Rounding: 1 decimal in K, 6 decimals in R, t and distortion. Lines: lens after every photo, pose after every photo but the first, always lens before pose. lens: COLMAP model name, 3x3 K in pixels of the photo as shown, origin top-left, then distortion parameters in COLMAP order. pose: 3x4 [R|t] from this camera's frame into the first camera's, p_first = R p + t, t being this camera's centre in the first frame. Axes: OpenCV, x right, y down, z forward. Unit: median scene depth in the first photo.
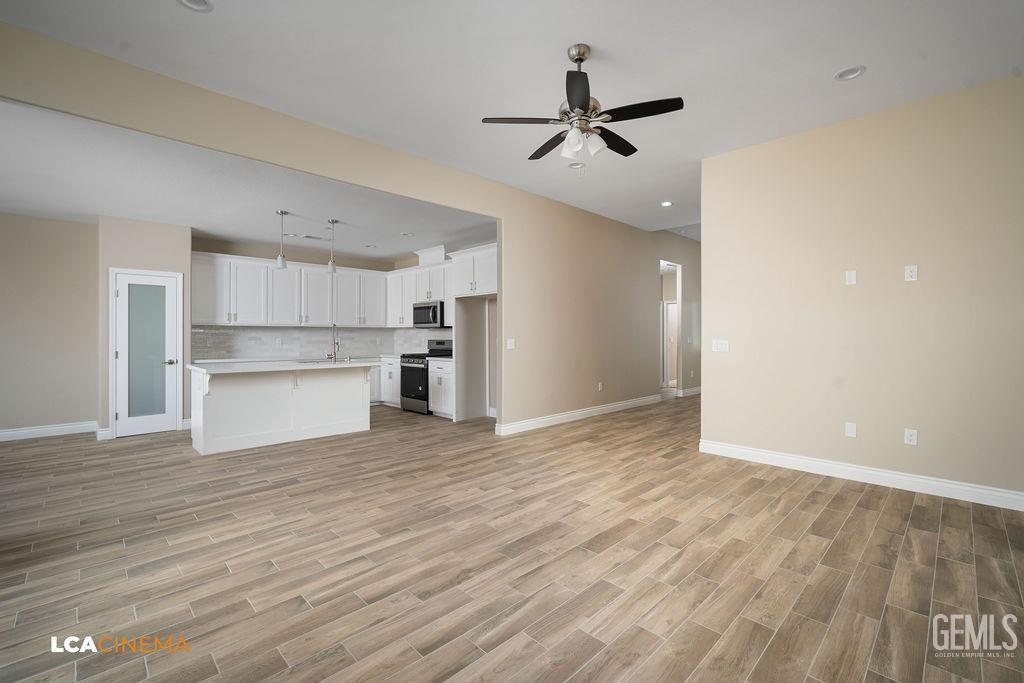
lens RADIAL K [[449.4, 0, 512.2], [0, 449.4, 338.5], [0, 0, 1]] dist [-0.004877, -0.000521]
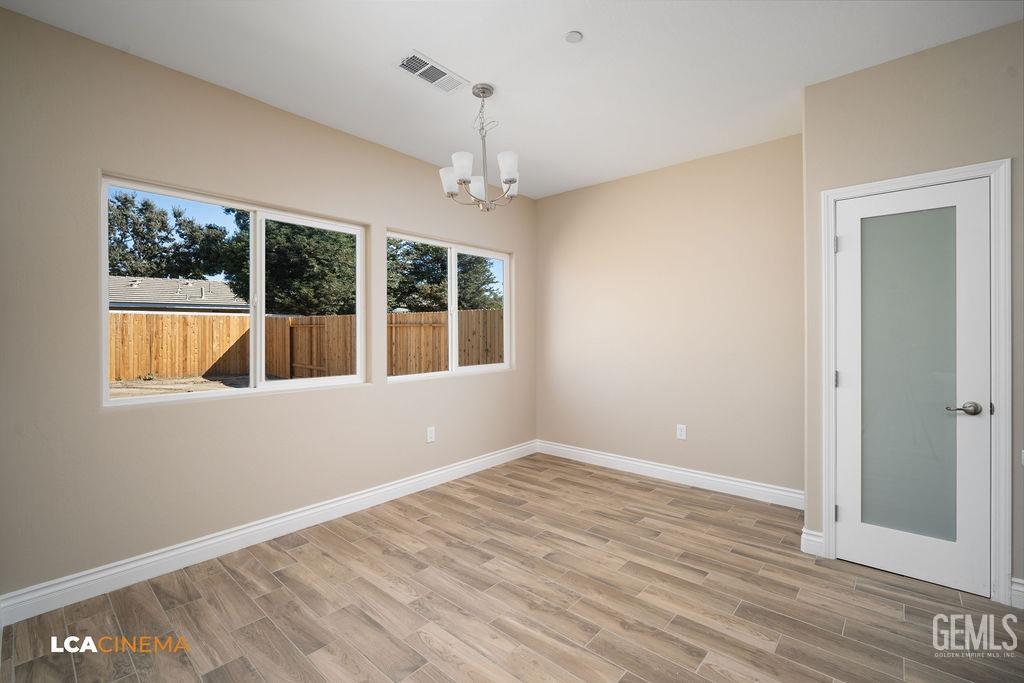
lens RADIAL K [[449.4, 0, 516.8], [0, 449.4, 335.9], [0, 0, 1]] dist [-0.004877, -0.000521]
pose [[0.068632, 0.002549, -0.997639, -0.425311], [-0.005873, 0.999980, 0.002151, -0.006900], [0.997625, 0.005712, 0.068645, 0.607128]]
